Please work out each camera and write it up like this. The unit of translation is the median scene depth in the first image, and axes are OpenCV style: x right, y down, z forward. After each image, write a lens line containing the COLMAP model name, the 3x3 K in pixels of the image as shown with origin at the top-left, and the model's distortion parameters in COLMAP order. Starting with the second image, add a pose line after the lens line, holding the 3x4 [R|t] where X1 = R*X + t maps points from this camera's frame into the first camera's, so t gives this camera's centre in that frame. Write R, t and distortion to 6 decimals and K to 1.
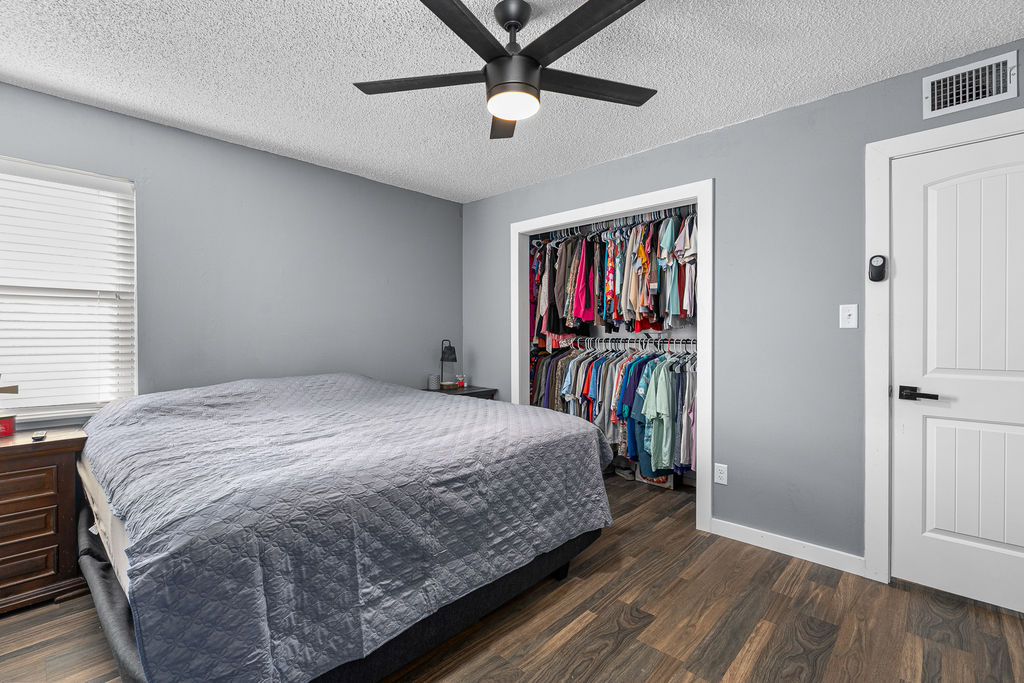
lens RADIAL K [[461.9, 0, 510.2], [0, 461.9, 335.8], [0, 0, 1]] dist [-0.001472, -0.000064]
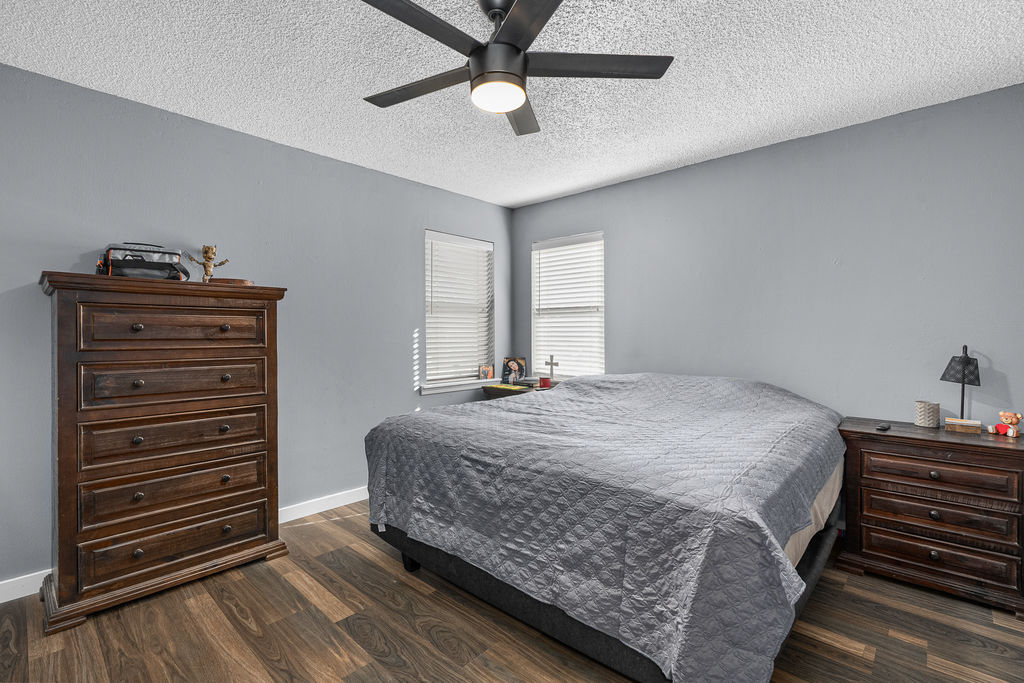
lens RADIAL K [[461.9, 0, 509.5], [0, 461.9, 339.2], [0, 0, 1]] dist [-0.001472, -0.000064]
pose [[0.001786, 0.011422, -0.999933, 0.959339], [-0.003508, 0.999929, 0.011416, -0.004533], [0.999992, 0.003487, 0.001826, 1.010508]]
